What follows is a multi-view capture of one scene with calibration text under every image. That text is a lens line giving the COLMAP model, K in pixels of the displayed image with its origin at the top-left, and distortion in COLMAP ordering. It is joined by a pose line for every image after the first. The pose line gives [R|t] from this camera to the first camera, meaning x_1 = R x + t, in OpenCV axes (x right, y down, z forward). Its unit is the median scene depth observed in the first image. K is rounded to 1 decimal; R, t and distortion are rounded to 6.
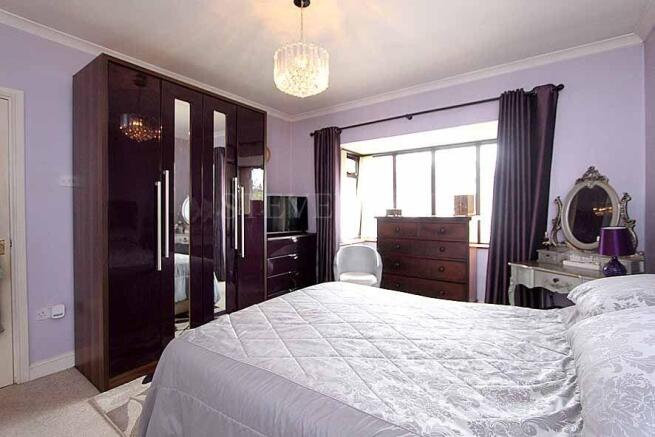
lens RADIAL K [[301.2, 0, 330.4], [0, 301.2, 216.9], [0, 0, 1]] dist [-0.001541, -0.000376]
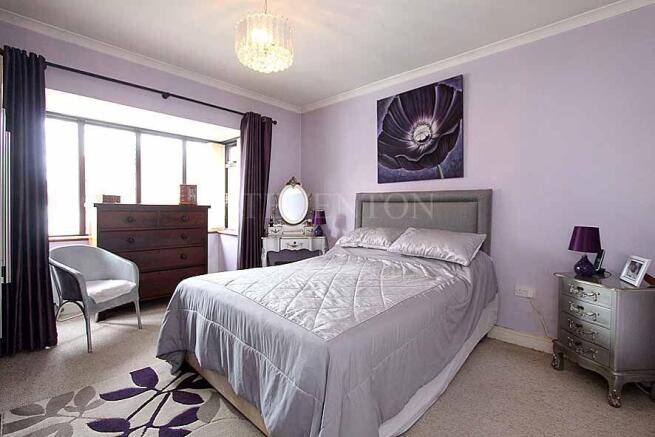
lens RADIAL K [[301.2, 0, 331.5], [0, 301.2, 218.3], [0, 0, 1]] dist [-0.001541, -0.000376]
pose [[0.157385, -0.035652, 0.986893, -0.596446], [-0.003564, 0.999321, 0.036669, 0.007341], [-0.987531, -0.009288, 0.157152, 0.363608]]
